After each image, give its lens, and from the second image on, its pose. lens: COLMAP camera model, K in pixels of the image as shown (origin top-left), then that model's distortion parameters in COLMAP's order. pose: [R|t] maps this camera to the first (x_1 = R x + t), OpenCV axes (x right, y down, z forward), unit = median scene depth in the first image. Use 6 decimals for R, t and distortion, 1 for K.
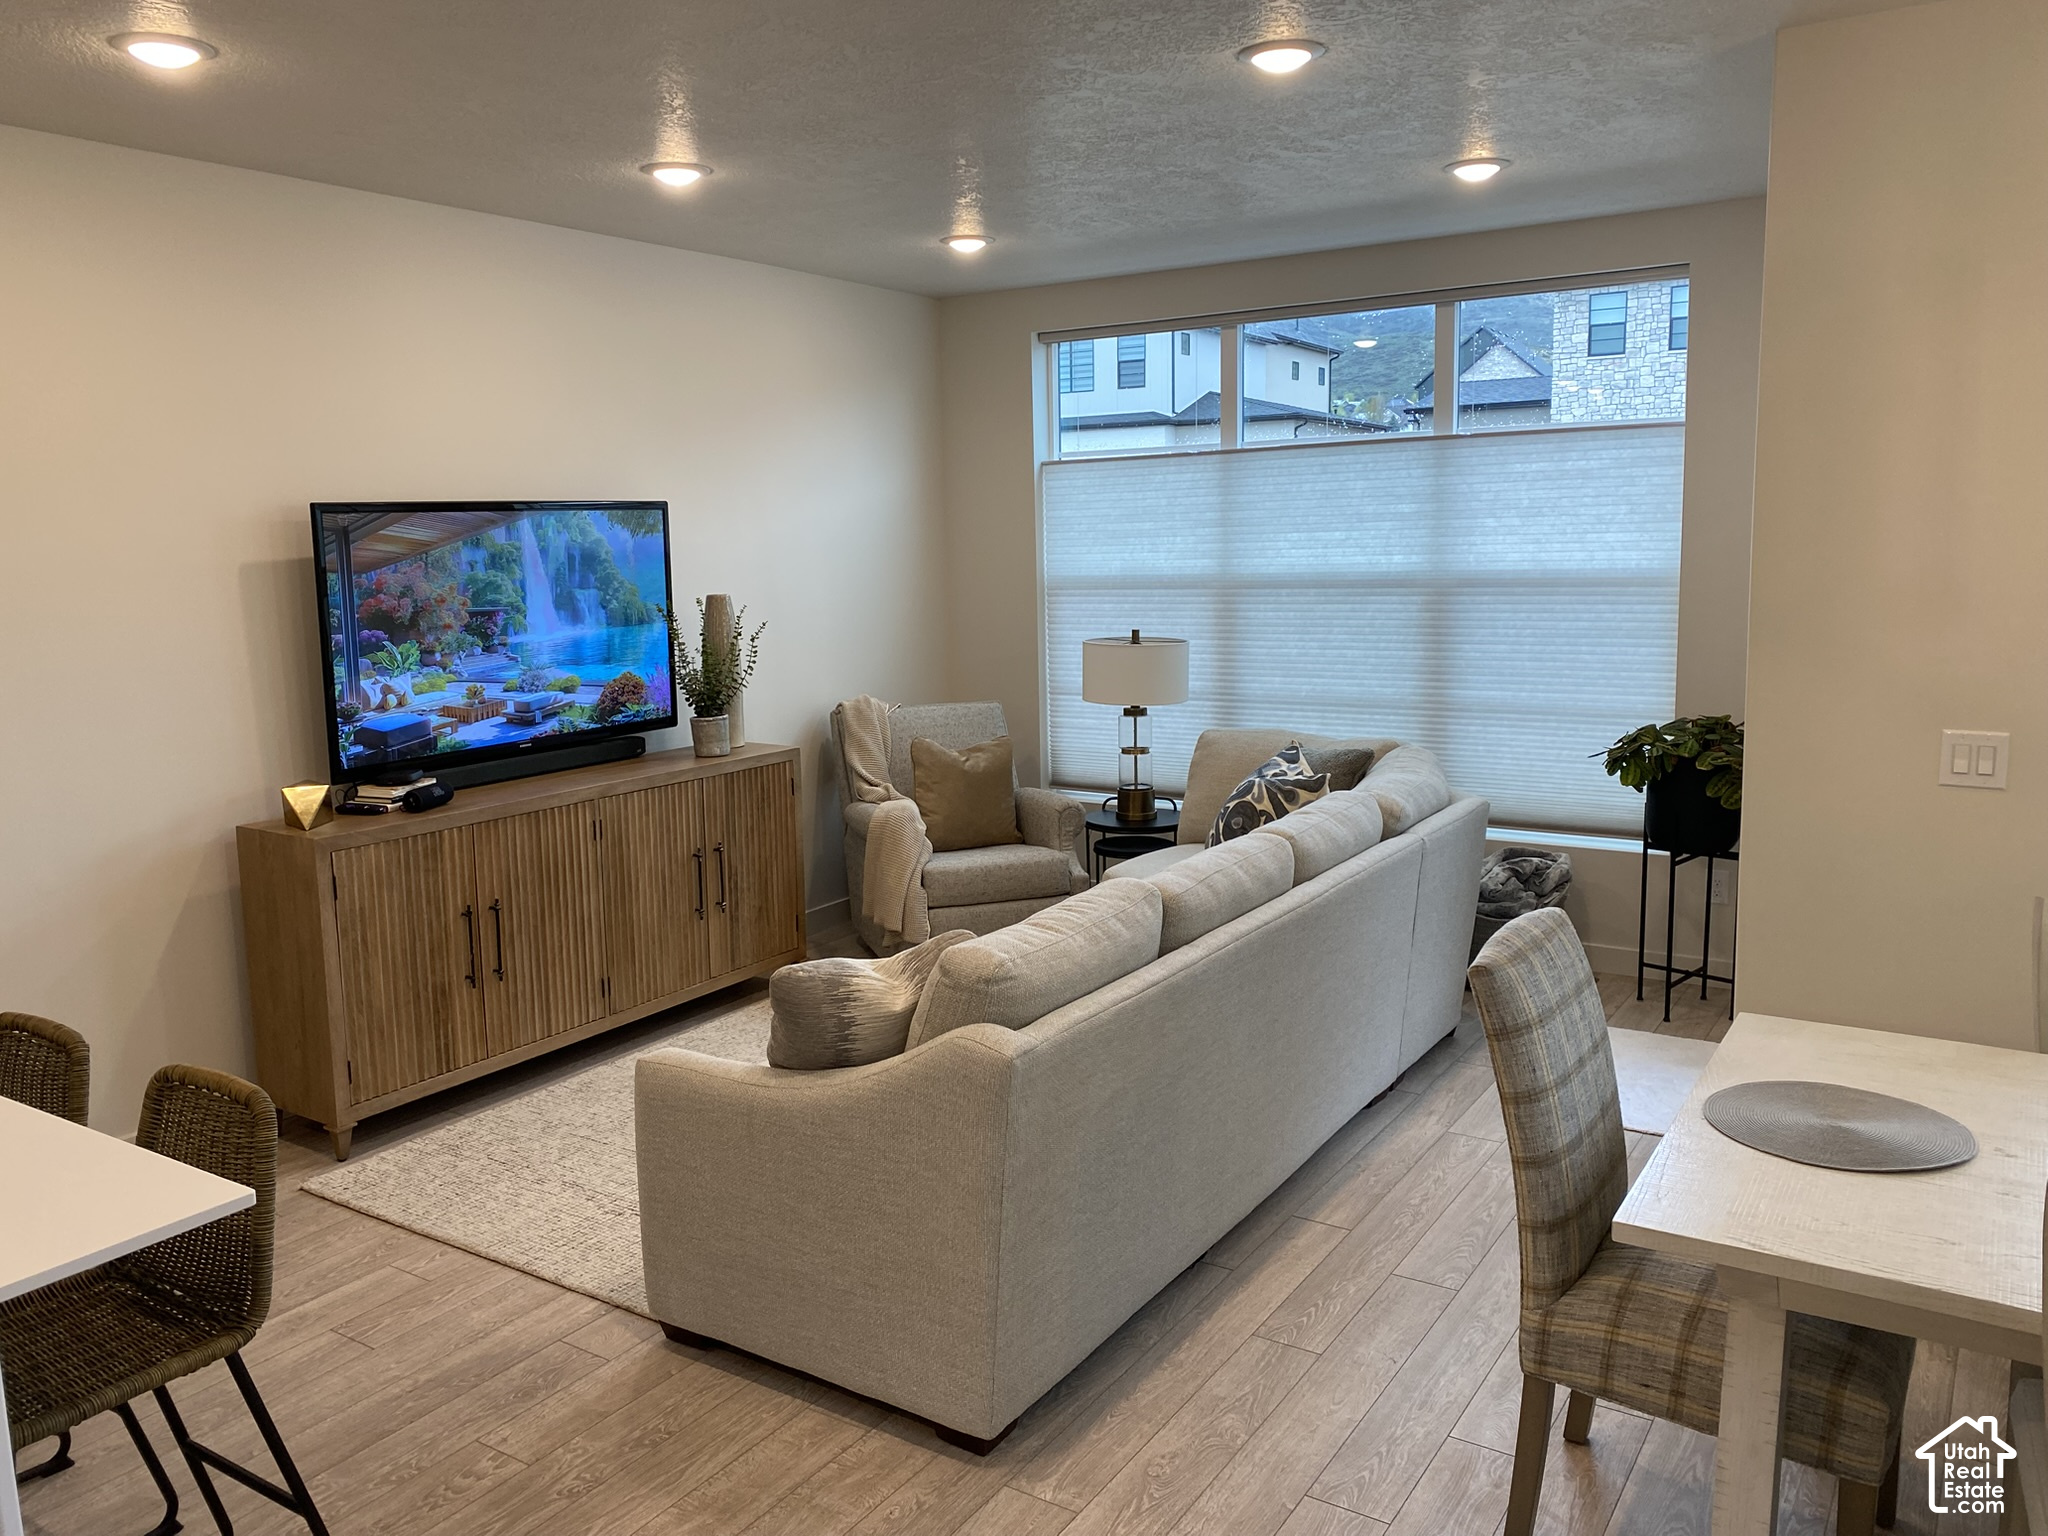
lens RADIAL K [[1538.7, 0, 1050.6], [0, 1538.7, 755.4], [0, 0, 1]] dist [0.121330, -0.219083]
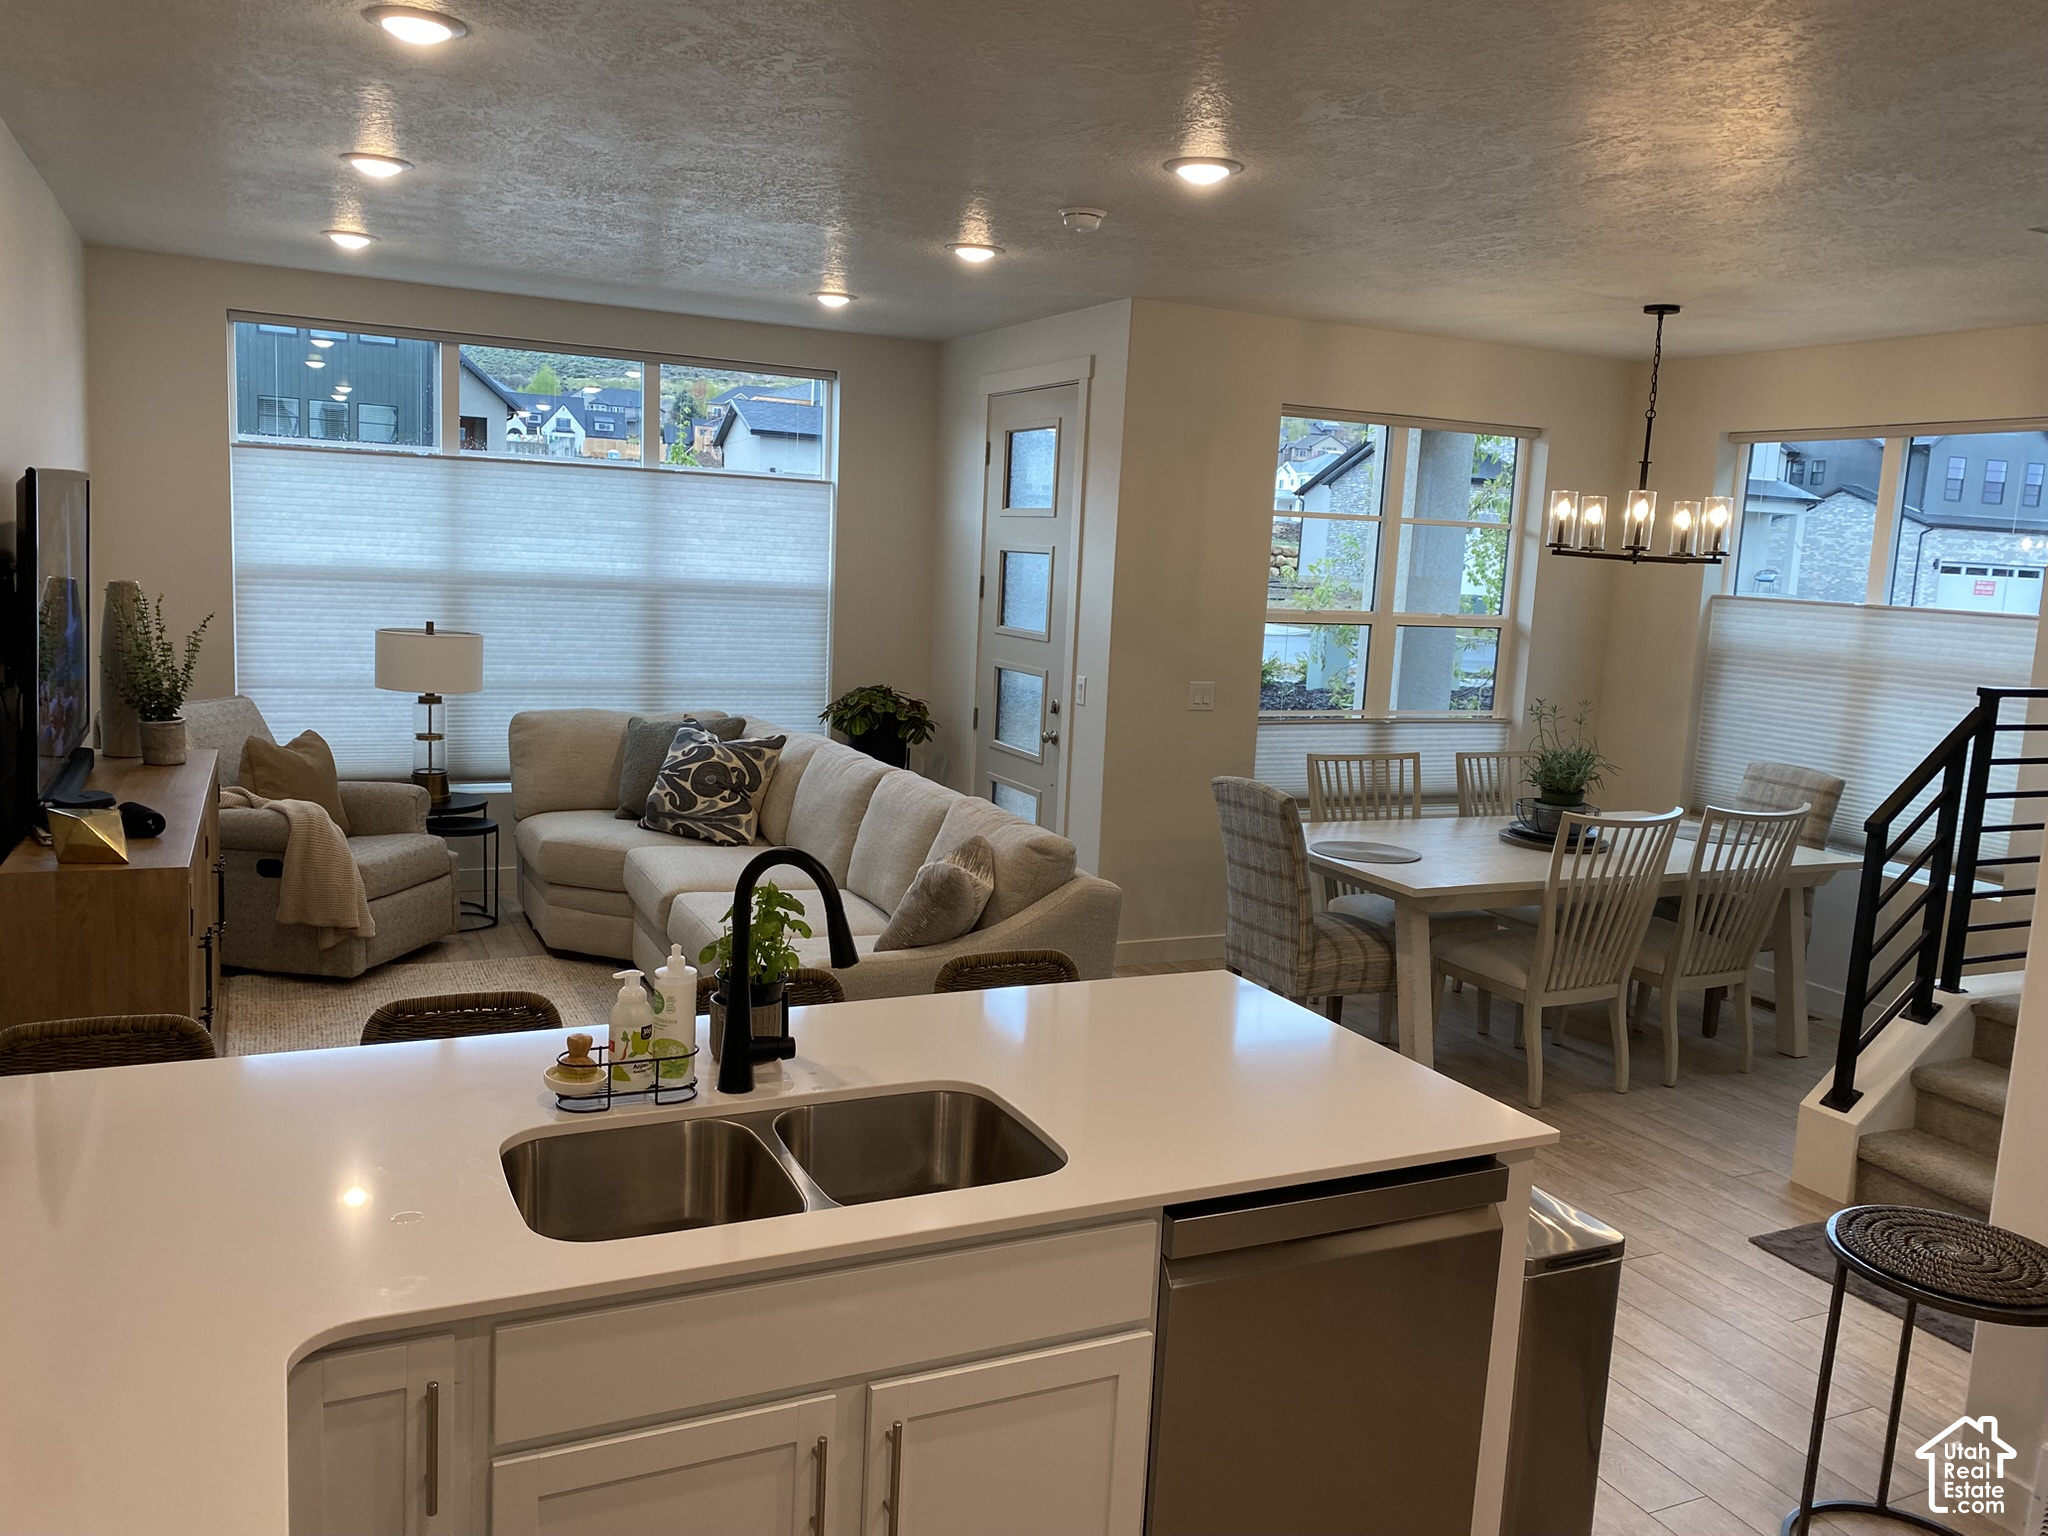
lens RADIAL K [[1538.7, 0, 1050.6], [0, 1538.7, 755.4], [0, 0, 1]] dist [0.121330, -0.219083]
pose [[0.505149, -0.069245, 0.860250, -0.664448], [0.061994, 0.997112, 0.043858, -0.011268], [-0.860803, 0.031176, 0.507983, 0.098546]]
